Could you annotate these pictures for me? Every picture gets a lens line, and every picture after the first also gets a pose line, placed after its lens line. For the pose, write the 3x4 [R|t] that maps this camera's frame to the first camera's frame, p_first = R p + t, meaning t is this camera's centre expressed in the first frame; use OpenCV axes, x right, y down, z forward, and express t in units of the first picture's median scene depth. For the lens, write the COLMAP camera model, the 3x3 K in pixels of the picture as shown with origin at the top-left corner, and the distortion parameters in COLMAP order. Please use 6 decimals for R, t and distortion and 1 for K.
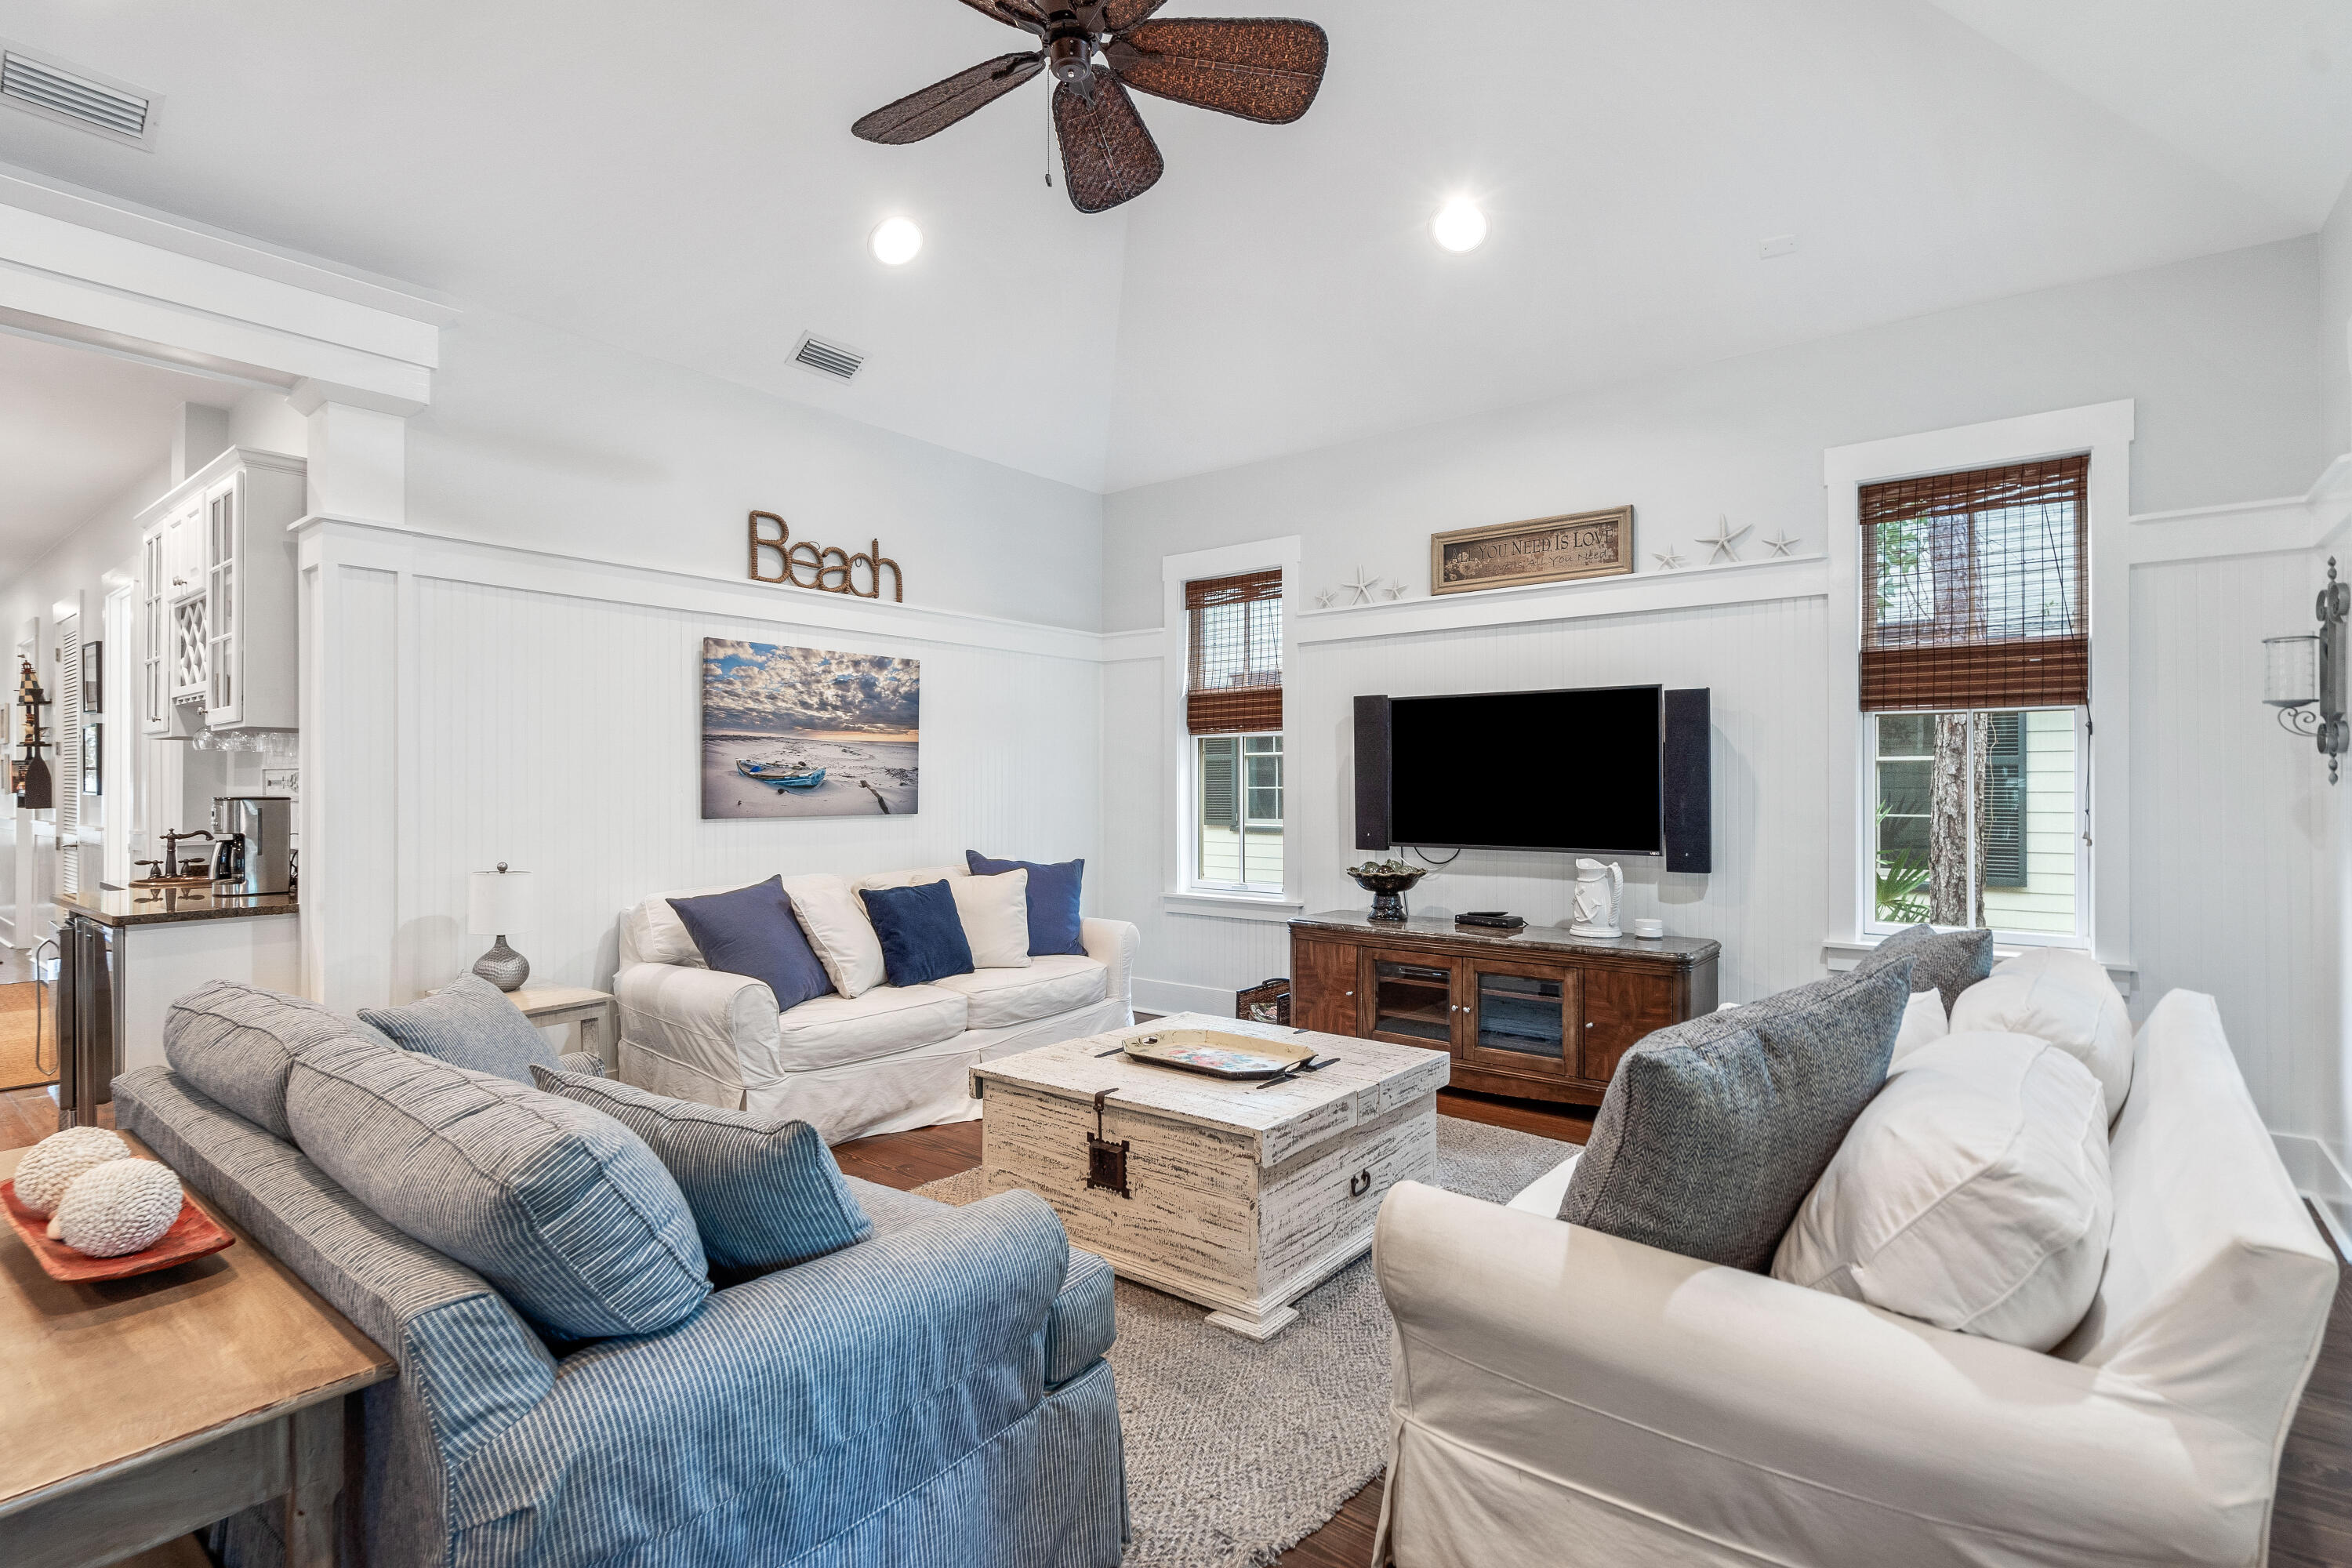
lens RADIAL K [[1116.3, 0, 1162.3], [0, 1116.3, 794.9], [0, 0, 1]] dist [-0.007978, 0.003581]
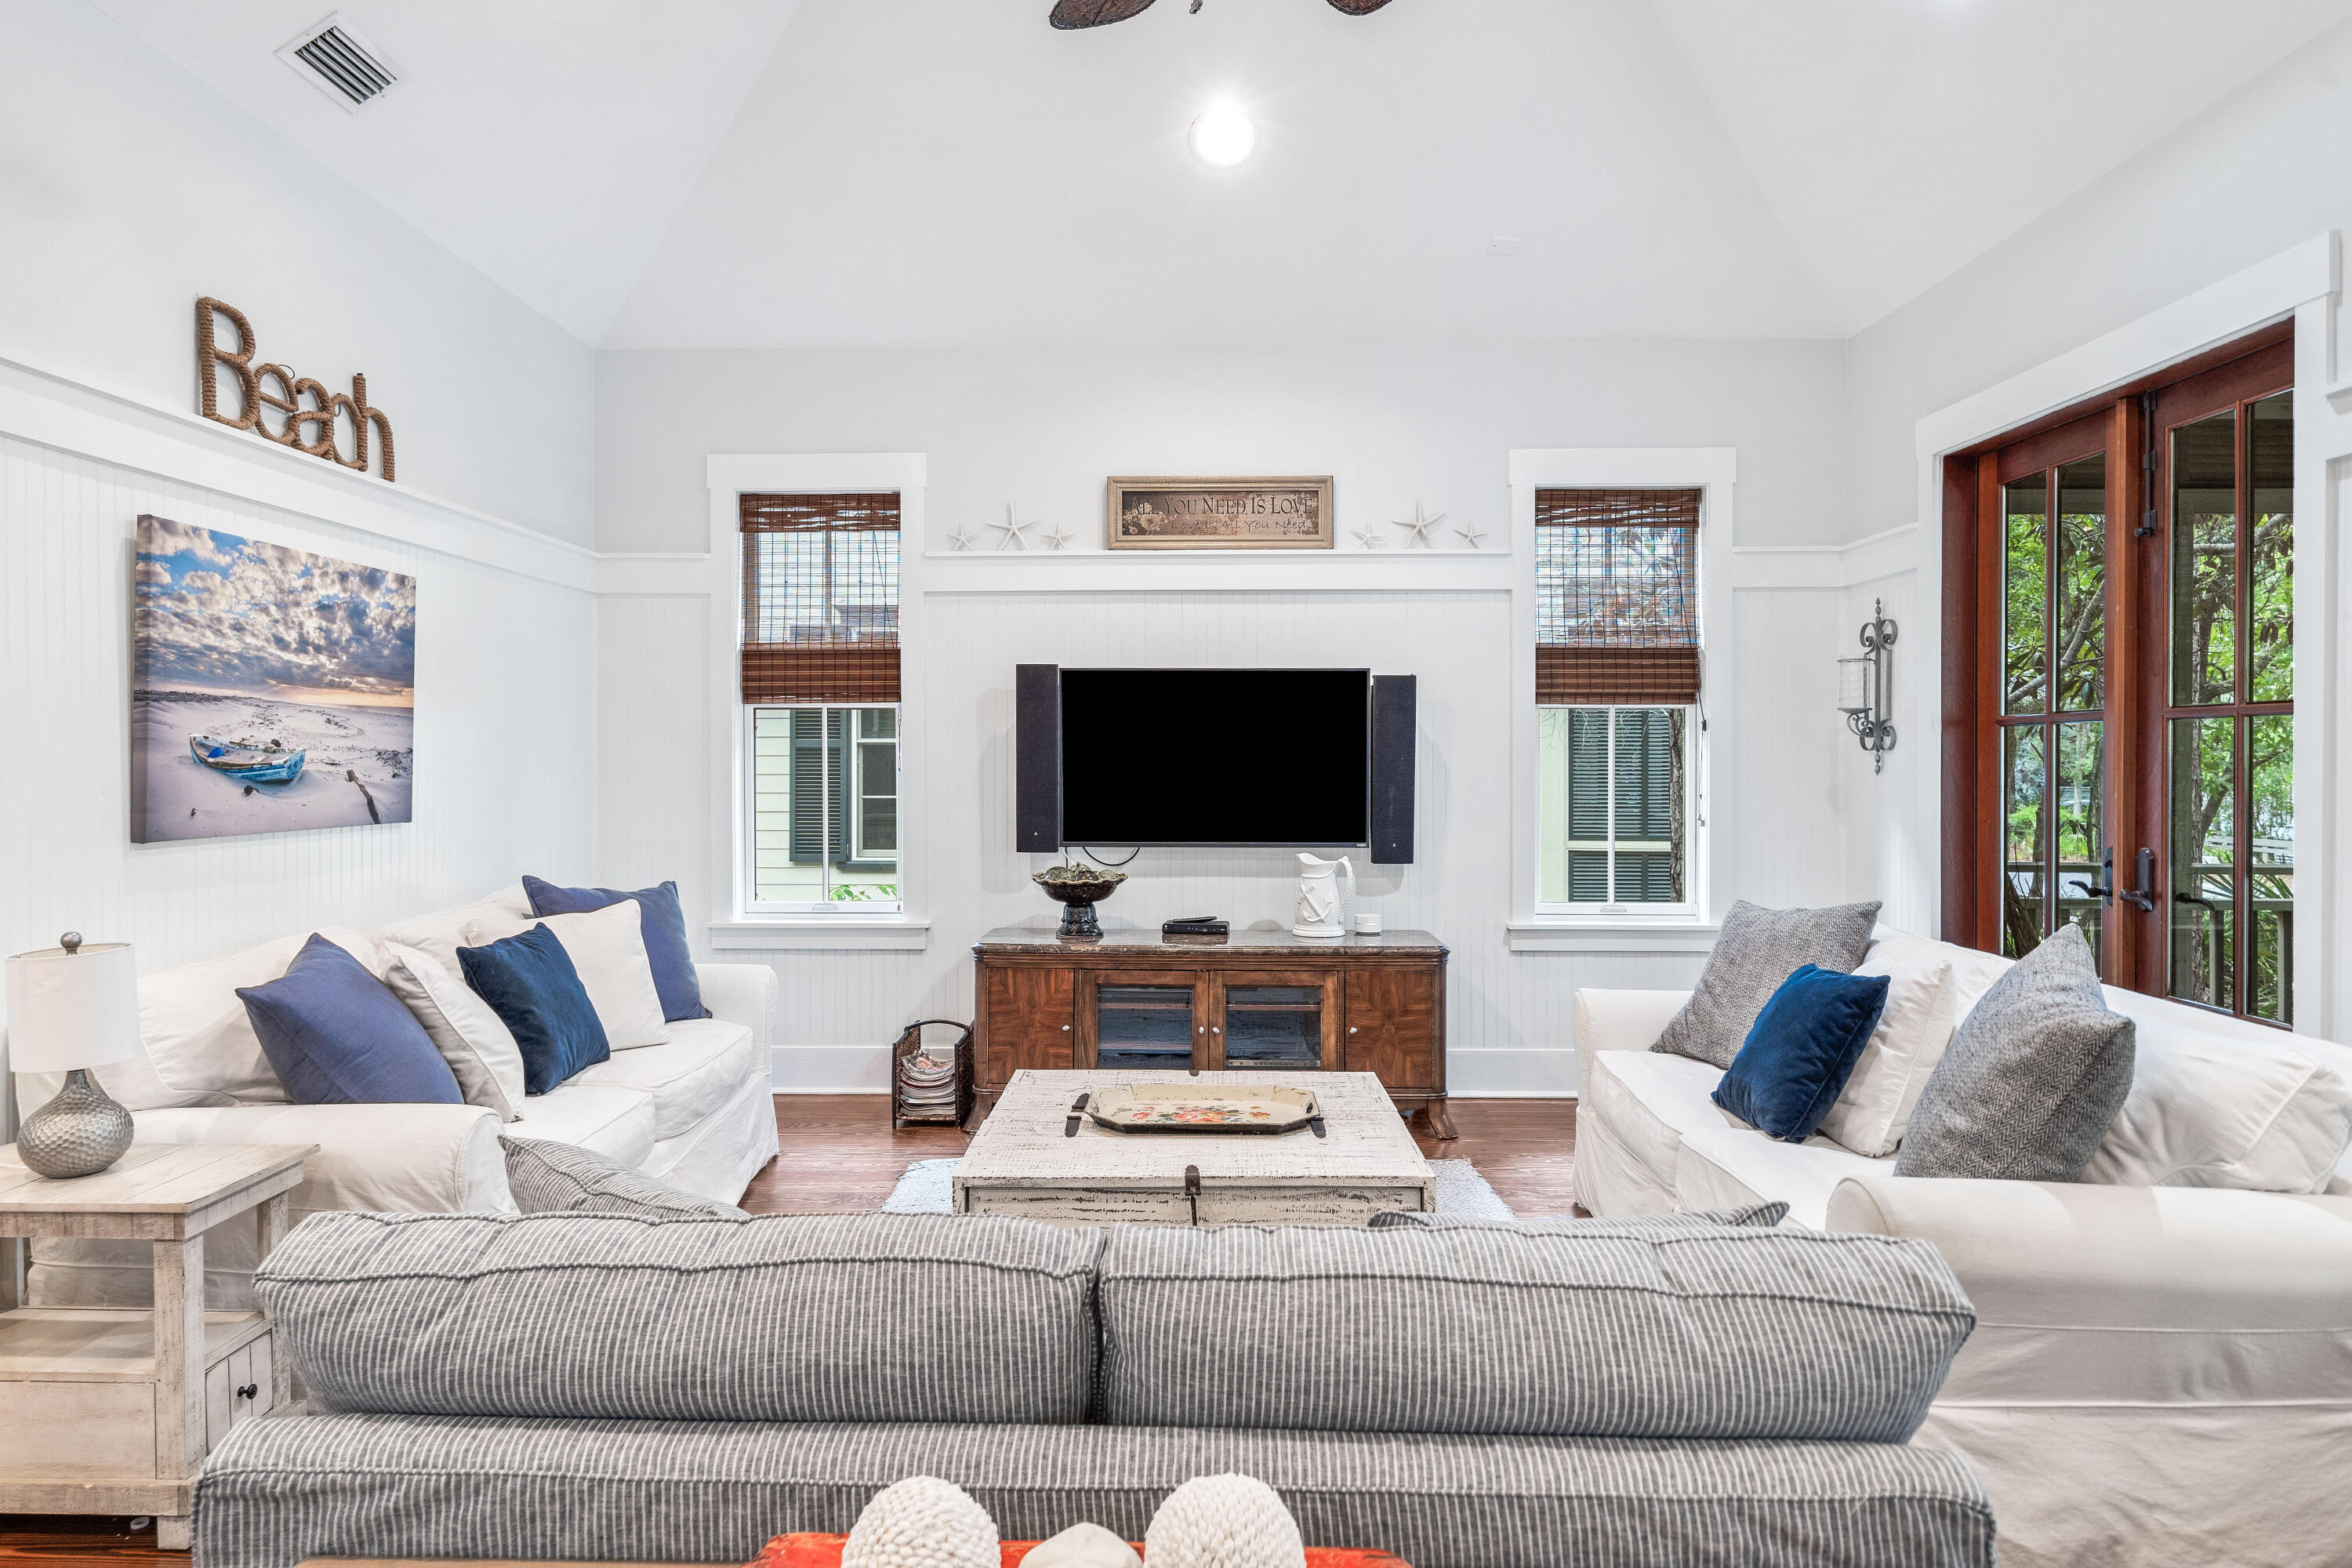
lens RADIAL K [[1416.0, 0, 1167.0], [0, 1416.0, 778.3], [0, 0, 1]] dist [0.011490, -0.000959]
pose [[0.799904, -0.006455, 0.600094, -0.402950], [0.003885, 0.999977, 0.005579, -0.011826], [-0.600116, -0.002131, 0.799910, 0.122236]]
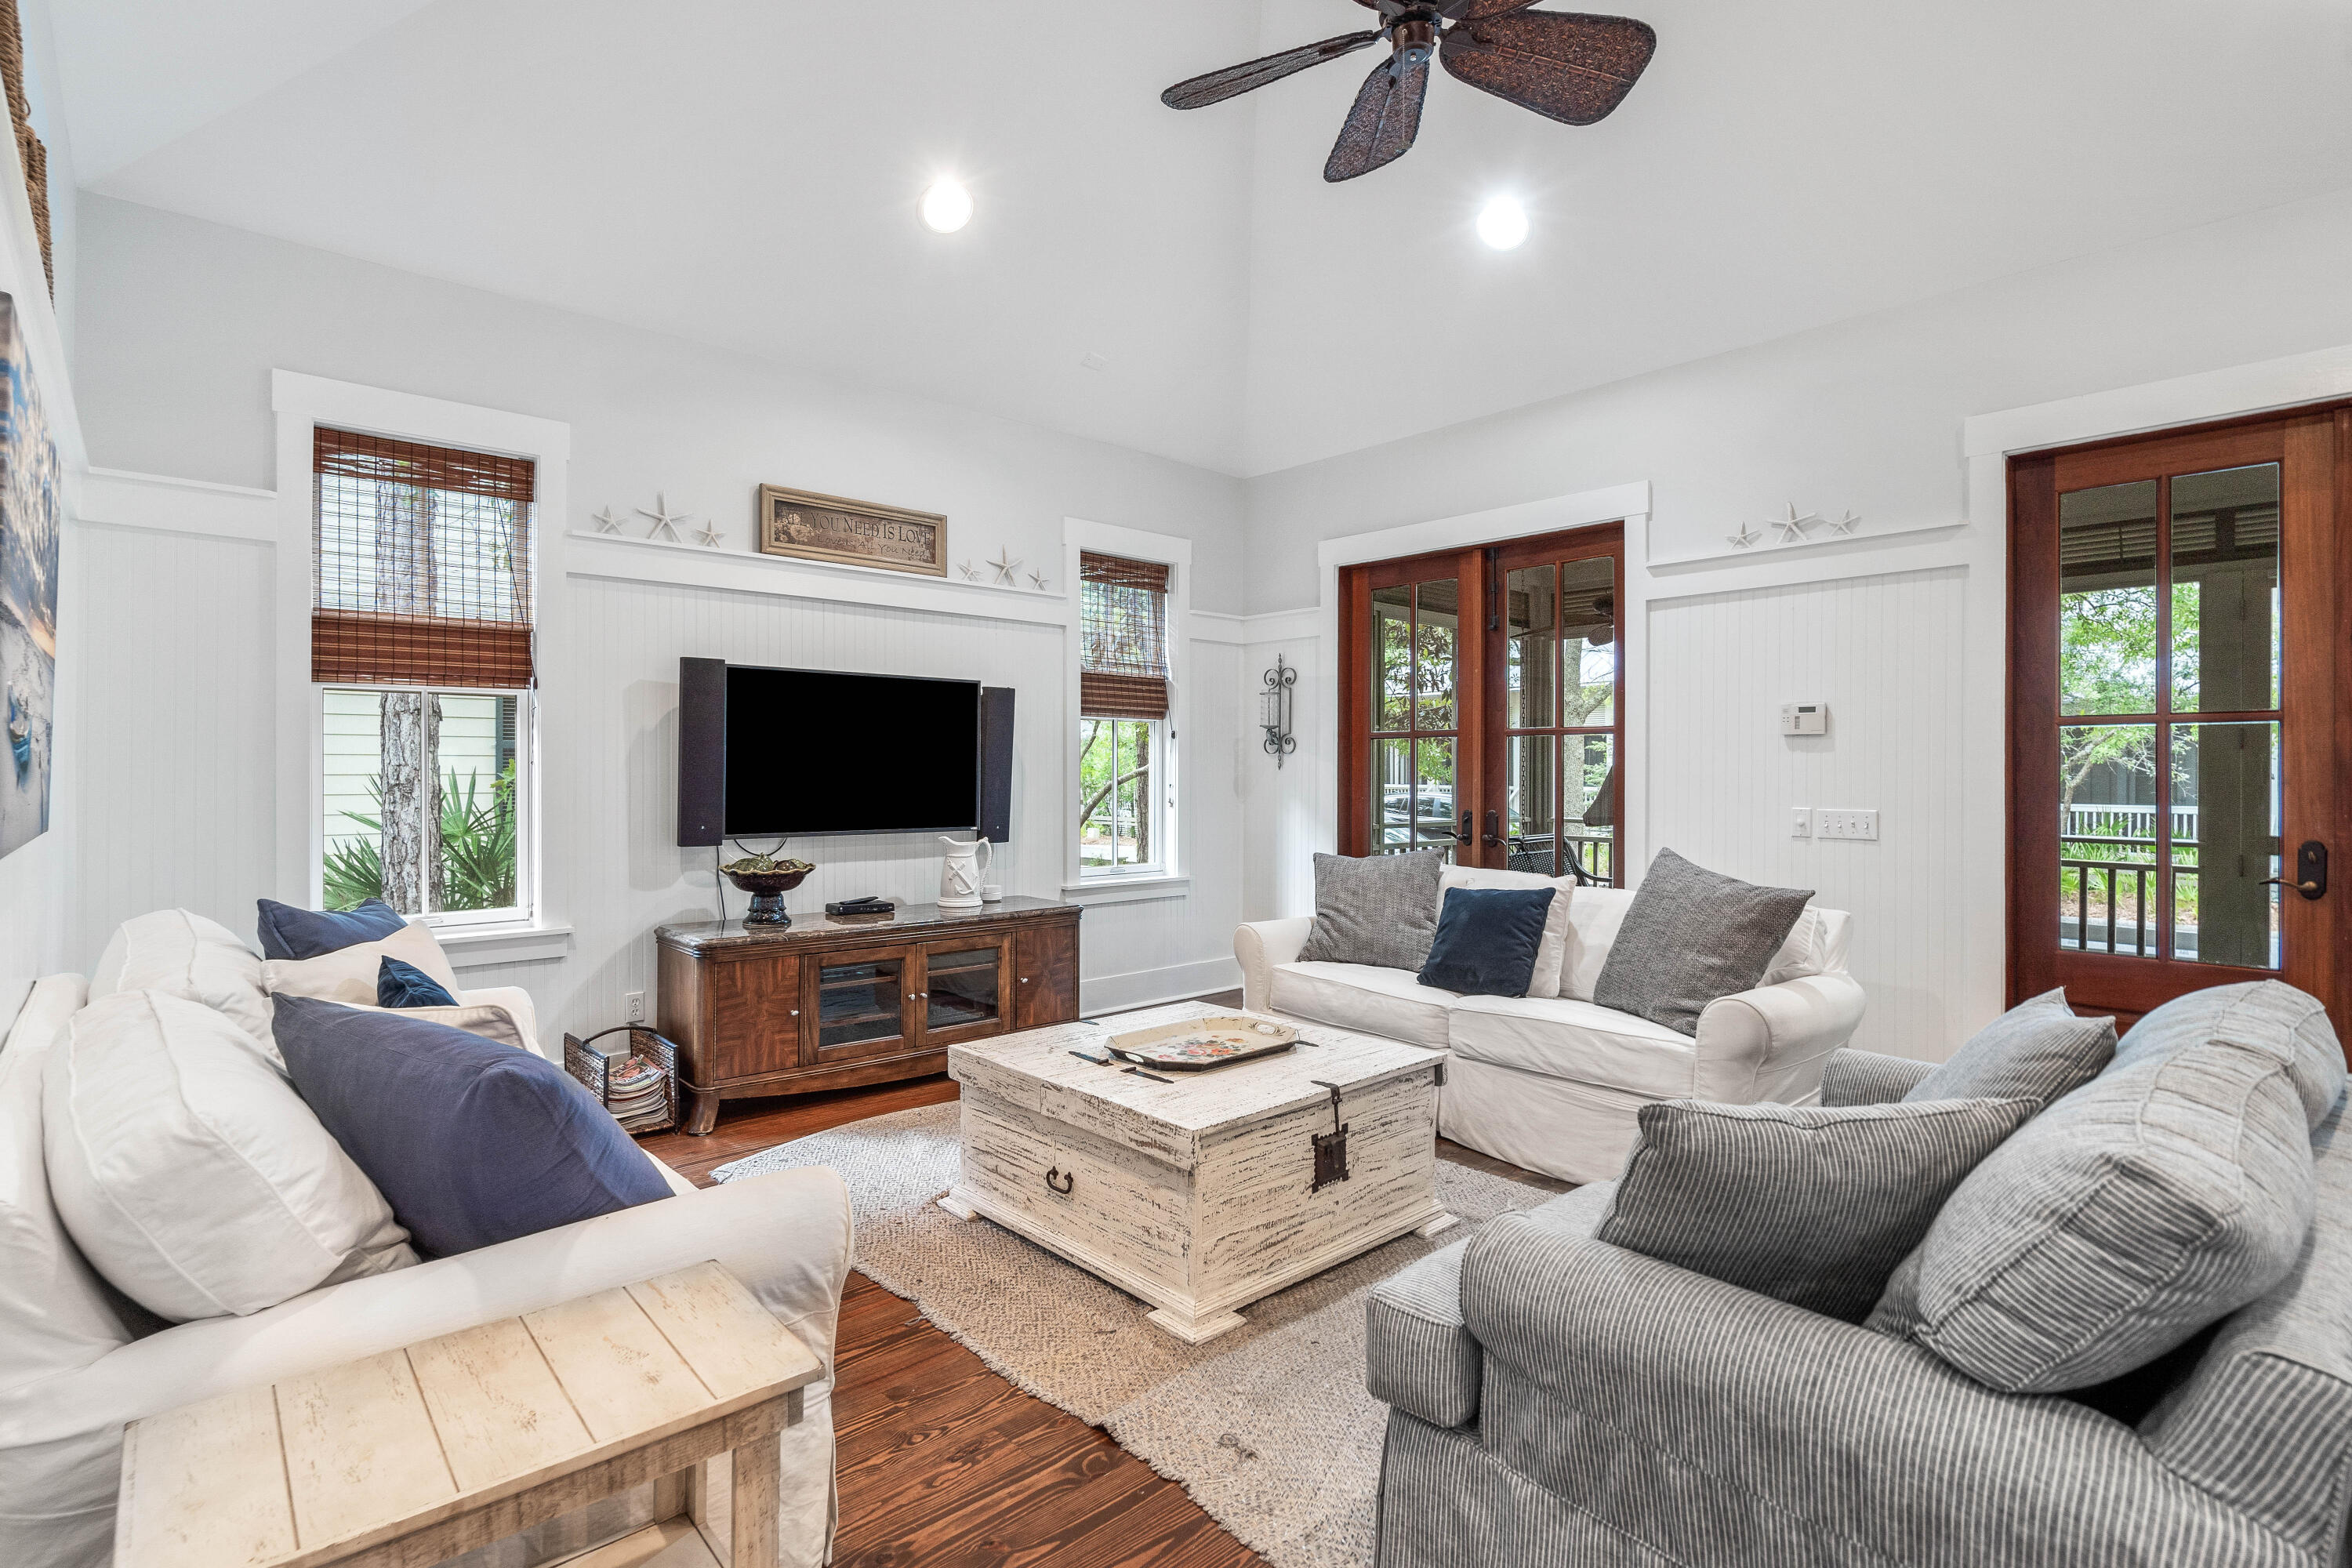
lens RADIAL K [[1116.3, 0, 1154.5], [0, 1116.3, 775.1], [0, 0, 1]] dist [-0.007978, 0.003581]
pose [[0.179566, -0.004315, 0.983736, -0.623552], [0.004271, 0.999984, 0.003607, -0.005124], [-0.983737, 0.003554, 0.179582, 0.585052]]
